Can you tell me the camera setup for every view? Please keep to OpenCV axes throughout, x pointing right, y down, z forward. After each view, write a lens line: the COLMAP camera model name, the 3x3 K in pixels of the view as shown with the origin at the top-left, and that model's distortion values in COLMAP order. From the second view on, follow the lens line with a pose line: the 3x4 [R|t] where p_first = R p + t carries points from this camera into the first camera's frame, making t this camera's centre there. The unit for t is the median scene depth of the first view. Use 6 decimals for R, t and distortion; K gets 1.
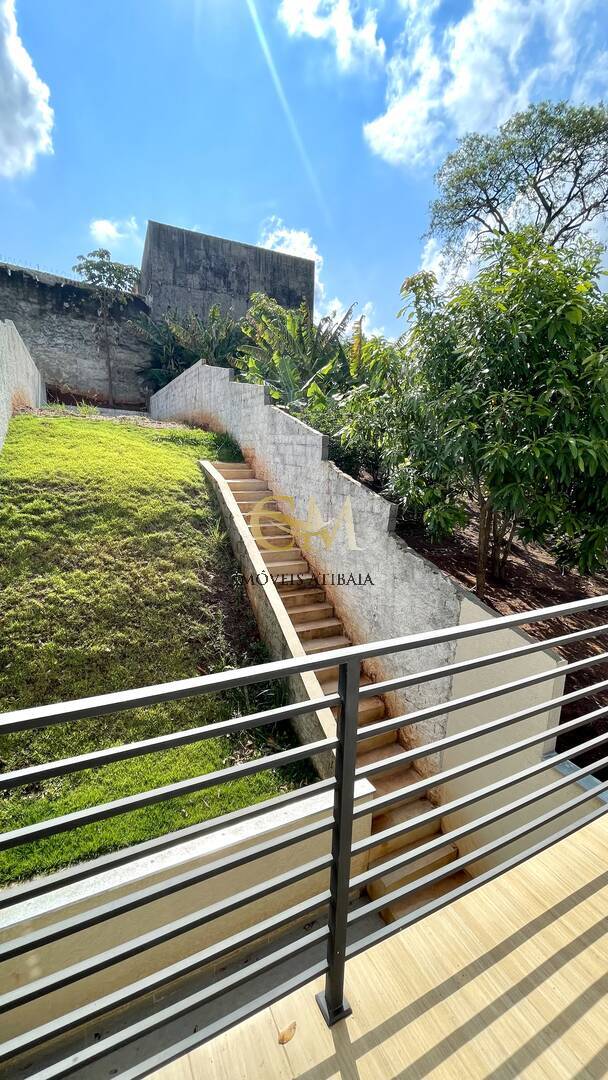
lens RADIAL K [[434.0, 0, 304.0], [0, 434.0, 540.0], [0, 0, 1]] dist [0.004536, -0.004228]
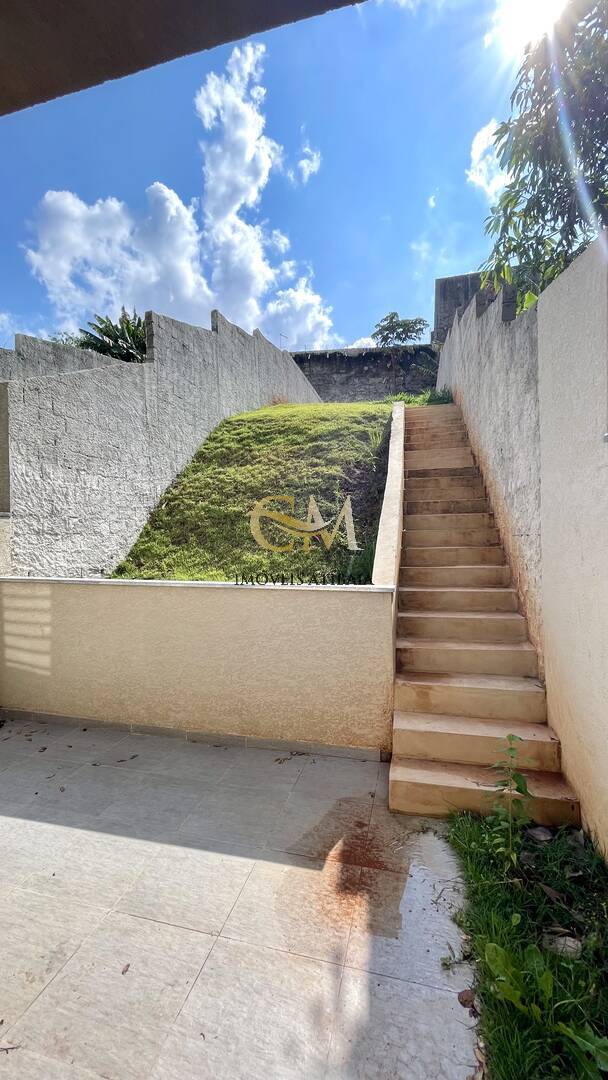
lens RADIAL K [[434.0, 0, 304.0], [0, 434.0, 540.0], [0, 0, 1]] dist [0.004536, -0.004228]
pose [[0.753209, -0.035350, -0.656831, 0.311659], [-0.078680, 0.986544, -0.143320, 0.364240], [0.653059, 0.159630, 0.740292, 0.216714]]
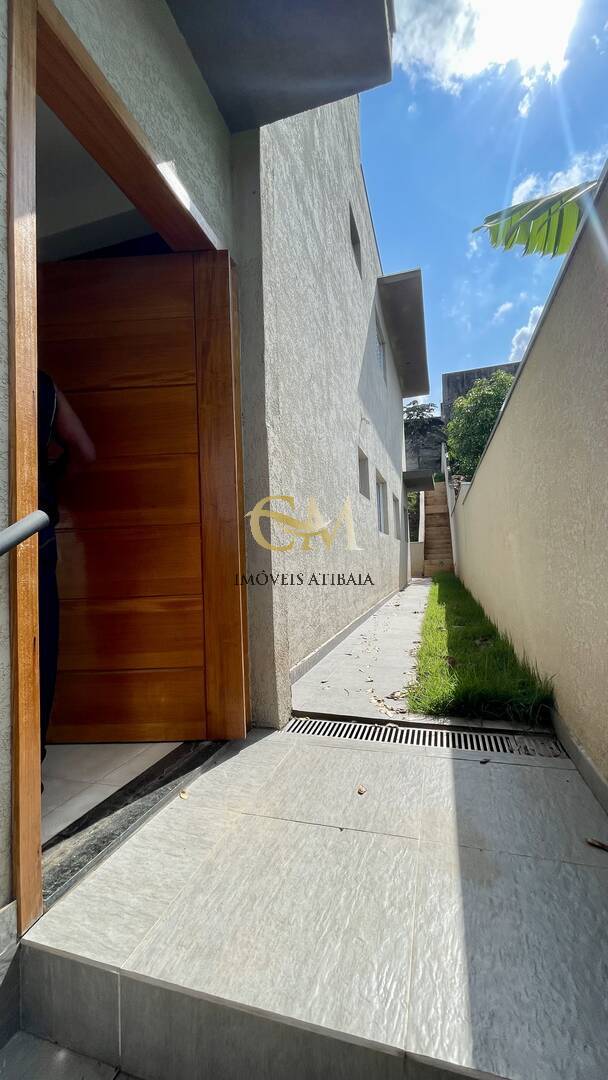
lens RADIAL K [[434.0, 0, 304.0], [0, 434.0, 540.0], [0, 0, 1]] dist [0.004536, -0.004228]
pose [[0.721467, -0.078553, -0.687979, 1.204887], [-0.072663, 0.979471, -0.188036, 0.811586], [0.688626, 0.185652, 0.700948, -1.419452]]
